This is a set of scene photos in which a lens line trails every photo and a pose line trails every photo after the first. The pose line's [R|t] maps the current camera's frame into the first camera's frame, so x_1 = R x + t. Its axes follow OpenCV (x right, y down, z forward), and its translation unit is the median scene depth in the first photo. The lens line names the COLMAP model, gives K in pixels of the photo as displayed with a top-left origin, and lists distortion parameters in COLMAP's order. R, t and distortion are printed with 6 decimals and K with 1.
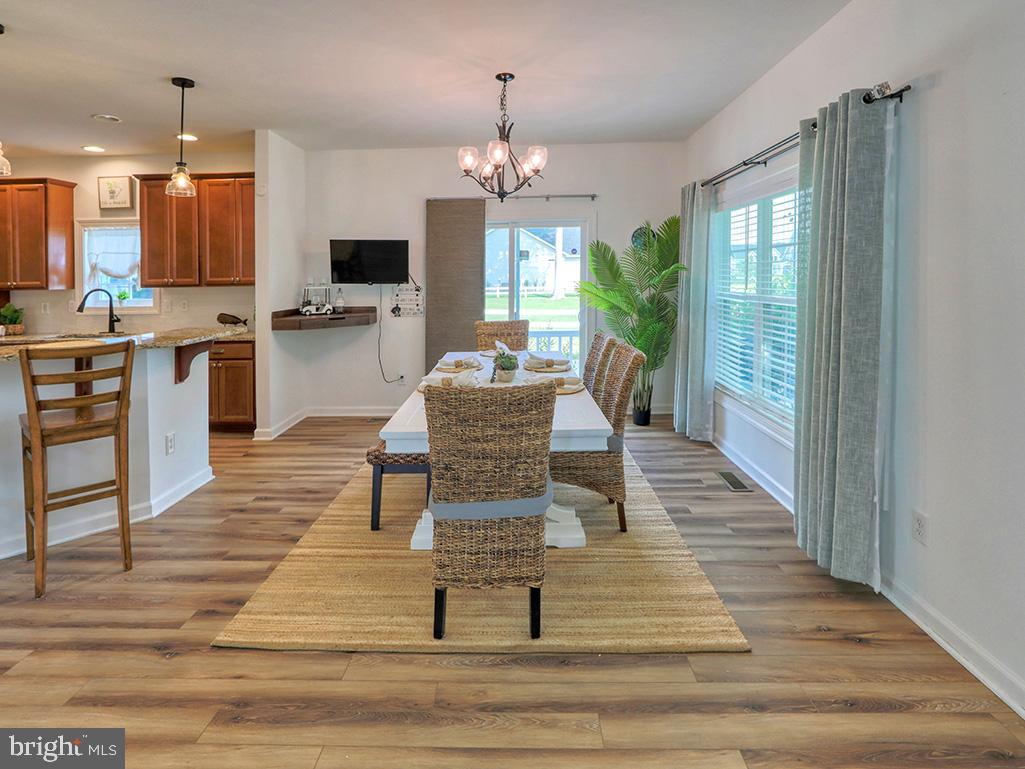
lens RADIAL K [[589.0, 0, 459.6], [0, 589.0, 264.7], [0, 0, 1]] dist [-0.016014, 0.001633]
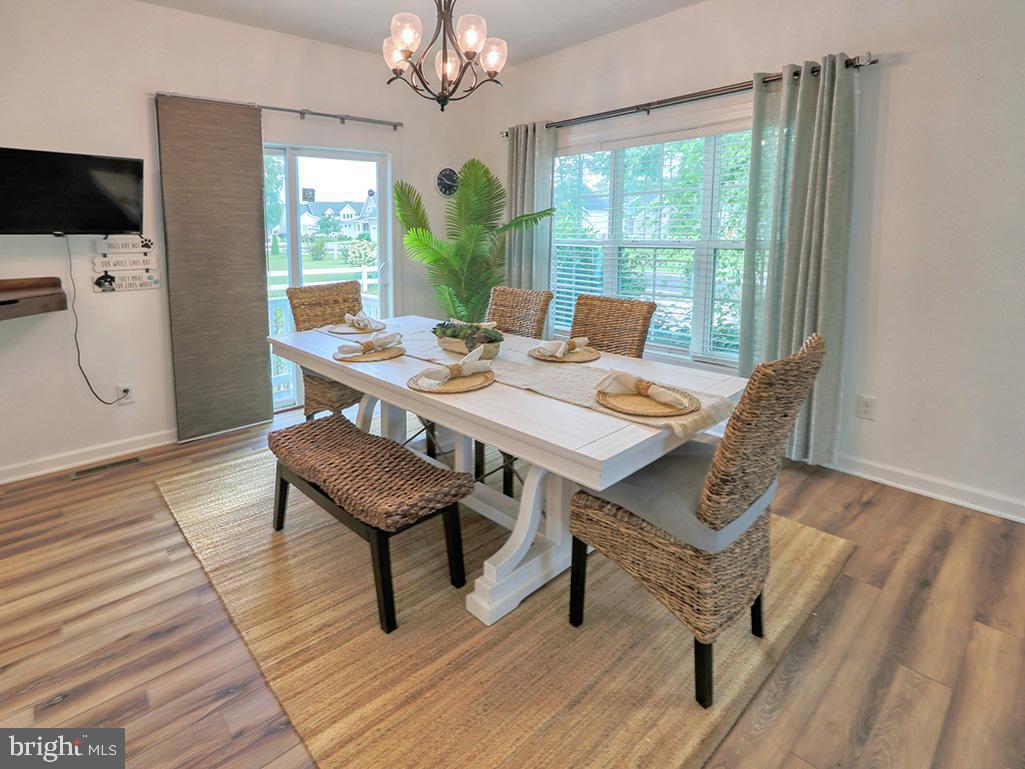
lens RADIAL K [[589.0, 0, 566.7], [0, 589.0, 296.4], [0, 0, 1]] dist [-0.016014, 0.001633]
pose [[0.636416, -0.084842, 0.766666, -0.267556], [-0.009970, 0.992945, 0.118159, 0.020376], [-0.771281, -0.082842, 0.631080, 0.292179]]
